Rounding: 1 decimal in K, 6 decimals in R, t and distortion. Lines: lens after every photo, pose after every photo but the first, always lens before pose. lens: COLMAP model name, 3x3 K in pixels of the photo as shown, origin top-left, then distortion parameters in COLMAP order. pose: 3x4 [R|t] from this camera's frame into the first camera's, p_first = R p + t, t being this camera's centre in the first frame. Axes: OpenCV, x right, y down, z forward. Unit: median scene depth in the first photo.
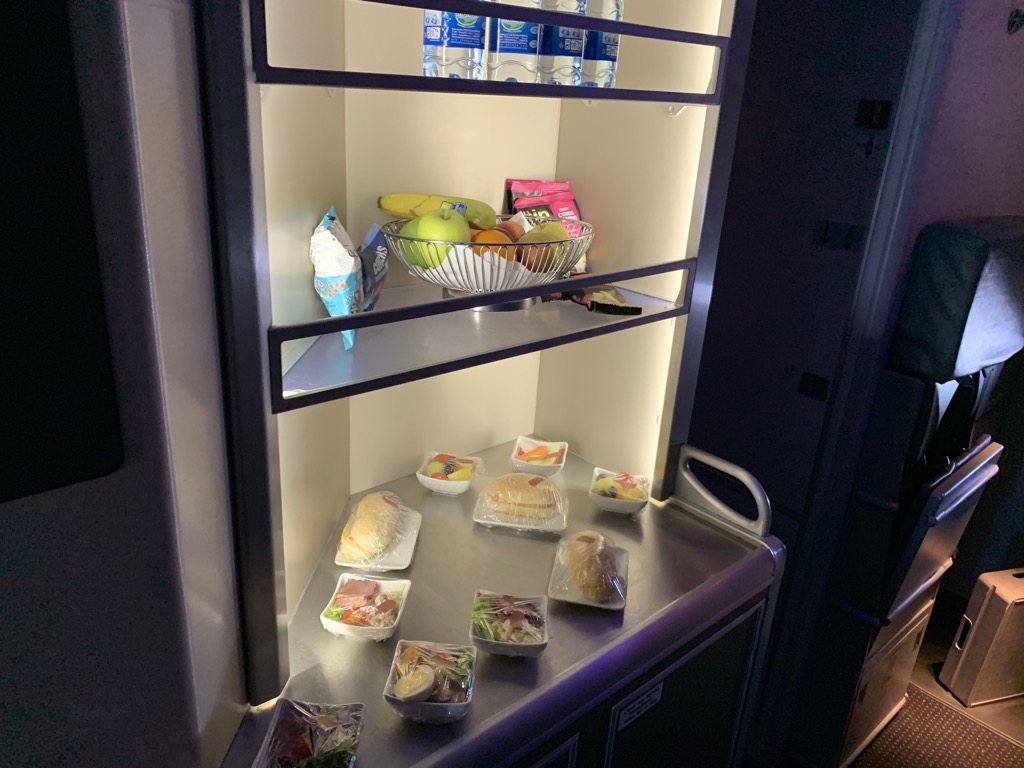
lens RADIAL K [[774.3, 0, 512.0], [0, 774.3, 384.0], [0, 0, 1]] dist [0.093826, -0.115432]
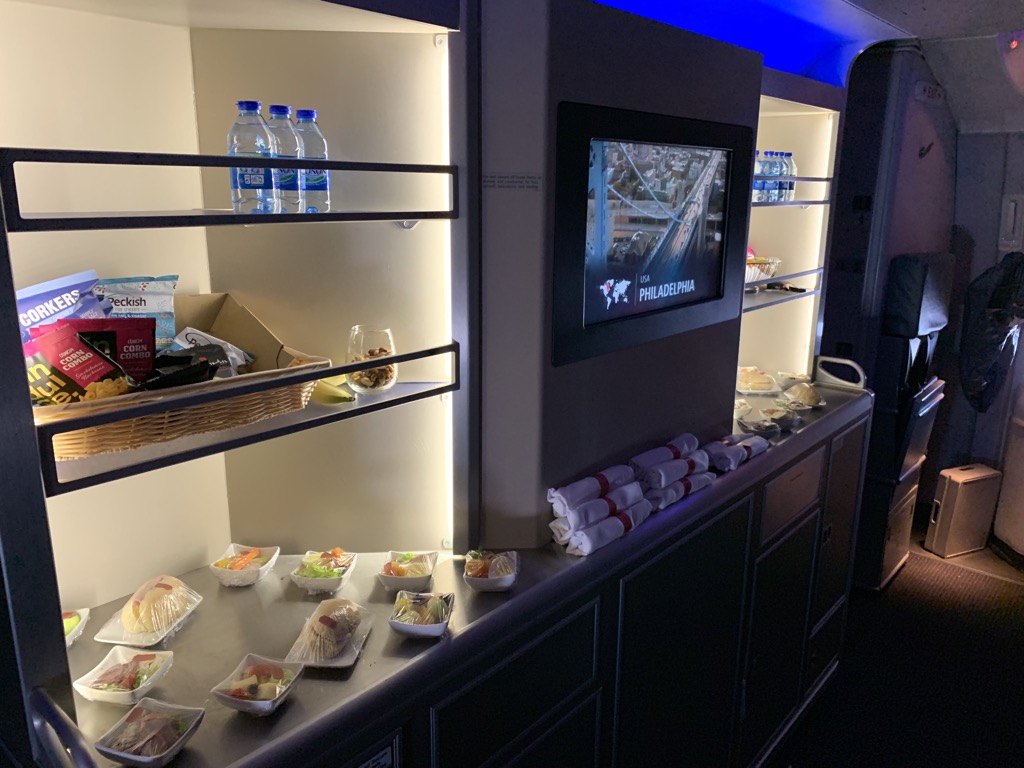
lens RADIAL K [[779.3, 0, 527.4], [0, 779.3, 380.0], [0, 0, 1]] dist [0.090635, -0.169466]
pose [[0.989952, -0.077340, 0.118377, -0.564638], [0.090617, 0.989655, -0.111225, 0.210385], [-0.108550, 0.120835, 0.986720, -0.705988]]
